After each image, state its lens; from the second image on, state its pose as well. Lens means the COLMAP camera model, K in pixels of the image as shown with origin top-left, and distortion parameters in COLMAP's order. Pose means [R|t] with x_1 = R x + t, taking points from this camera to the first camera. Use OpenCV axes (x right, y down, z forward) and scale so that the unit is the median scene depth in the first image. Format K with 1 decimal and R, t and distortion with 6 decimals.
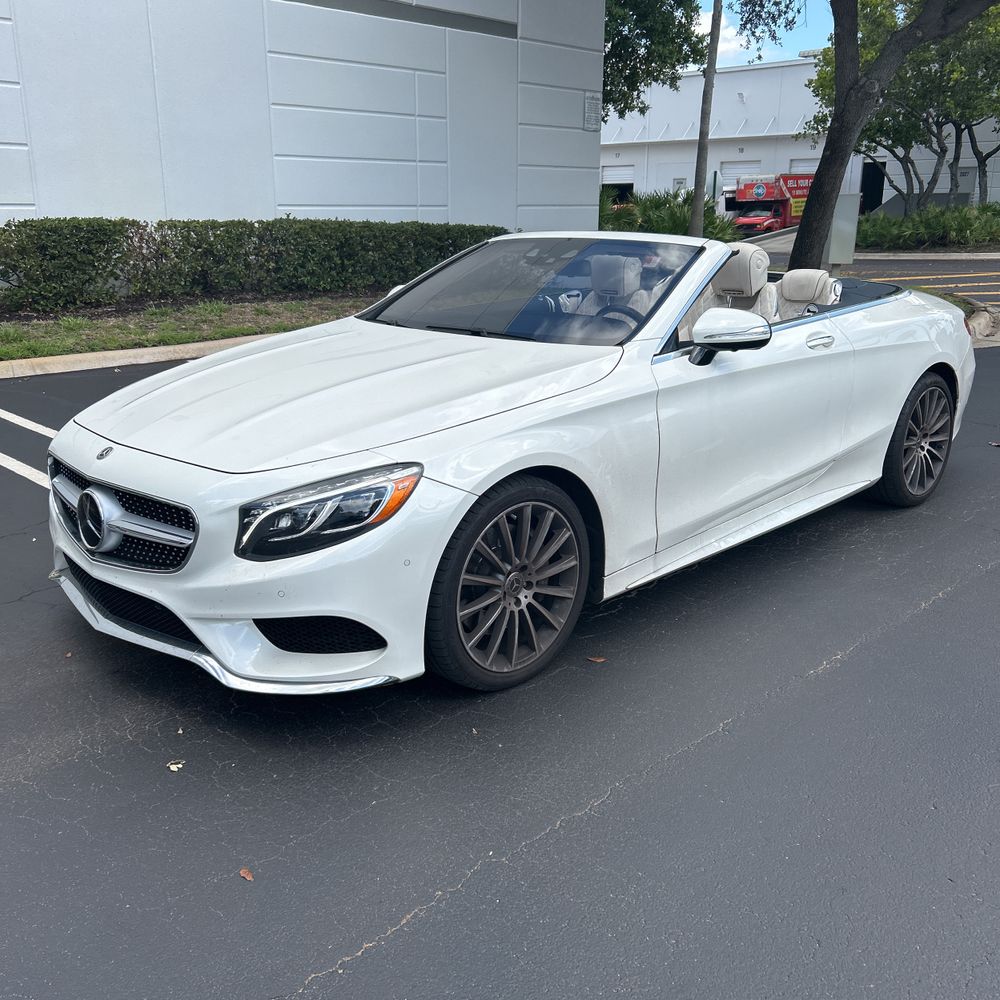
lens RADIAL K [[1016.1, 0, 496.3], [0, 1016.1, 507.3], [0, 0, 1]] dist [0.013445, 0.000000]
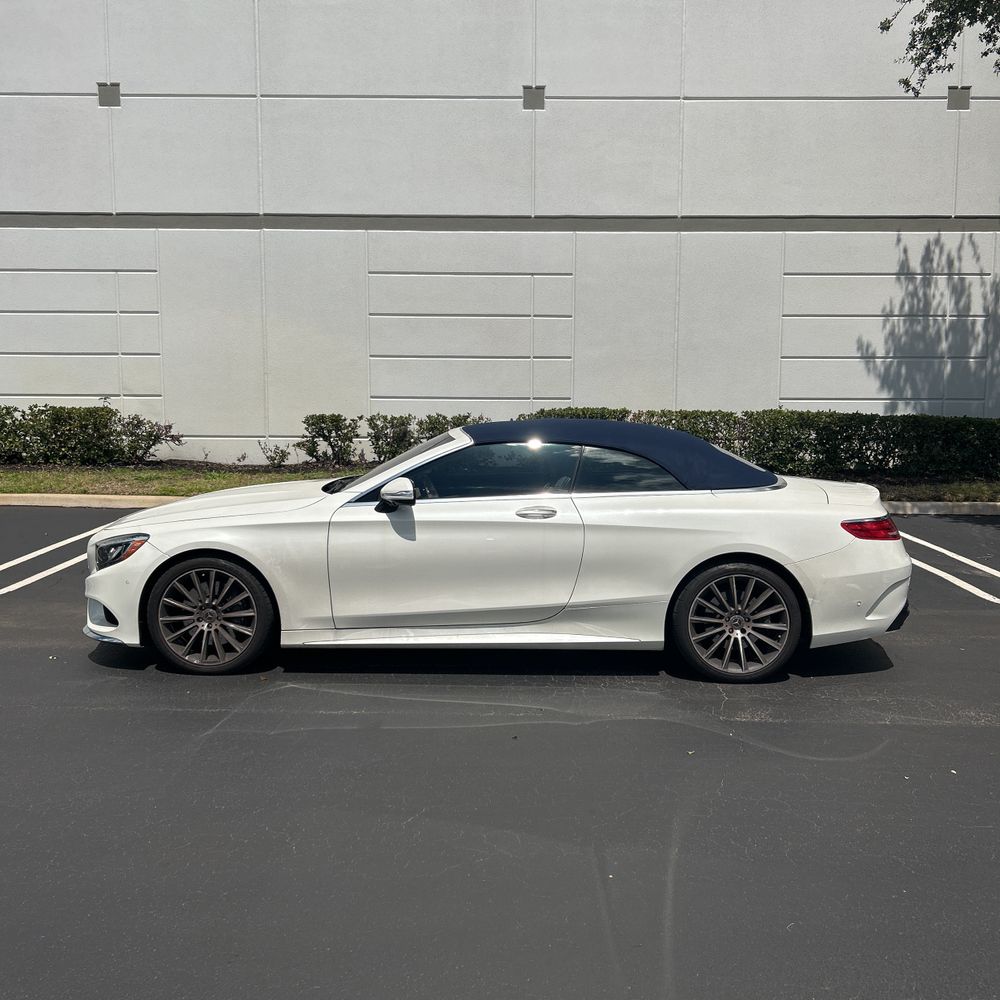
lens RADIAL K [[1016.1, 0, 507.2], [0, 1016.1, 478.0], [0, 0, 1]] dist [0.013445, 0.000000]
pose [[0.691898, 0.067174, -0.718864, 1.009704], [-0.210132, 0.971296, -0.111487, -0.042356], [0.690740, 0.228194, 0.686153, 0.048219]]
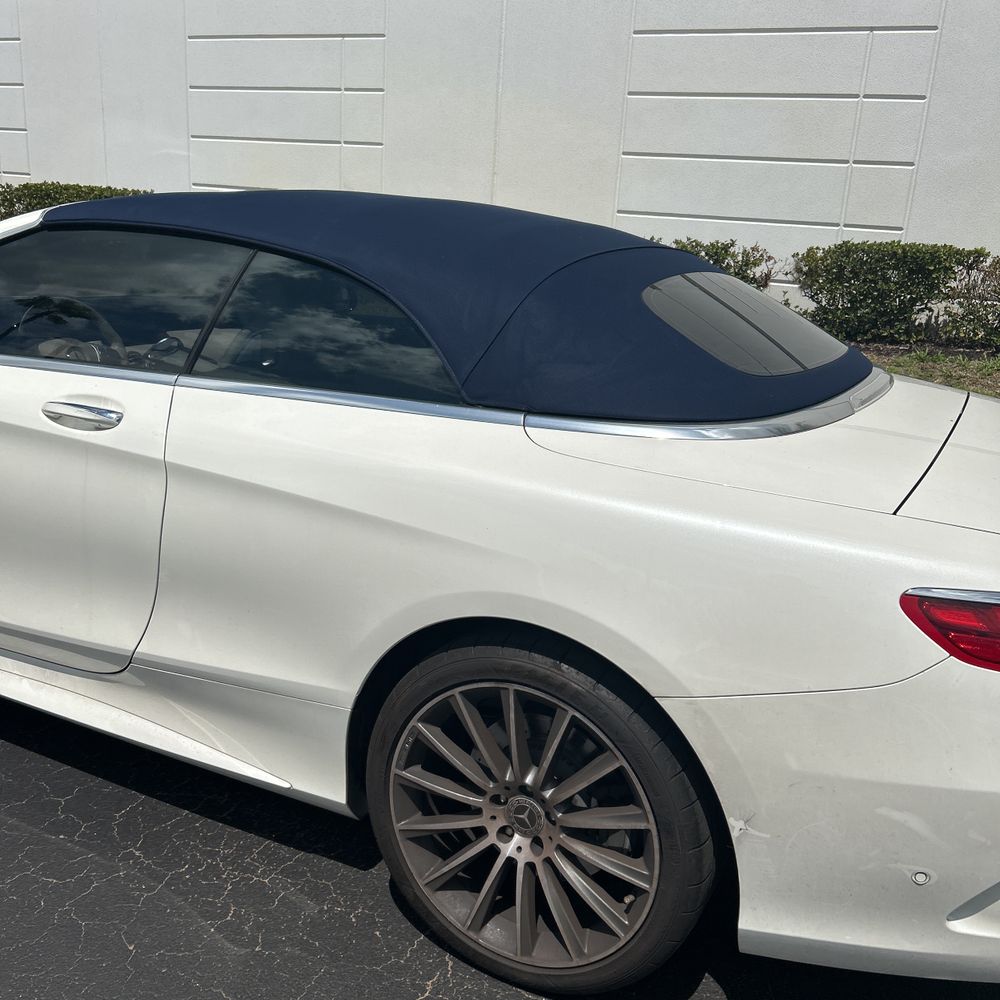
lens RADIAL K [[1016.1, 0, 507.8], [0, 1016.1, 499.1], [0, 0, 1]] dist [0.013445, 0.000000]
pose [[0.312131, 0.277586, -0.908581, 0.708613], [-0.328200, 0.928988, 0.171072, -0.229948], [0.891549, 0.244799, 0.381070, 0.822011]]
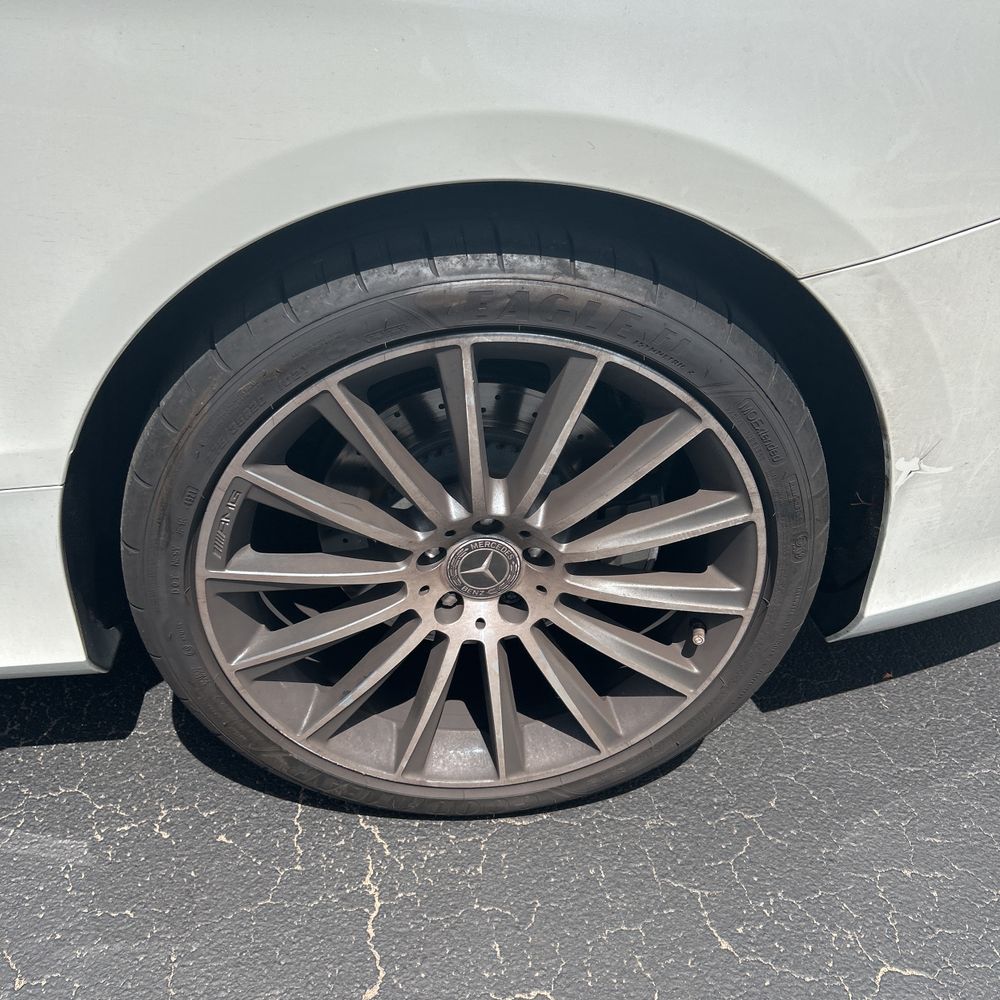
lens RADIAL K [[1016.1, 0, 484.5], [0, 1016.1, 489.2], [0, 0, 1]] dist [0.013445, 0.000000]
pose [[0.768357, 0.394854, -0.503703, 0.505154], [-0.232264, 0.905384, 0.355433, -0.148228], [0.596389, -0.156107, 0.787369, 0.841780]]
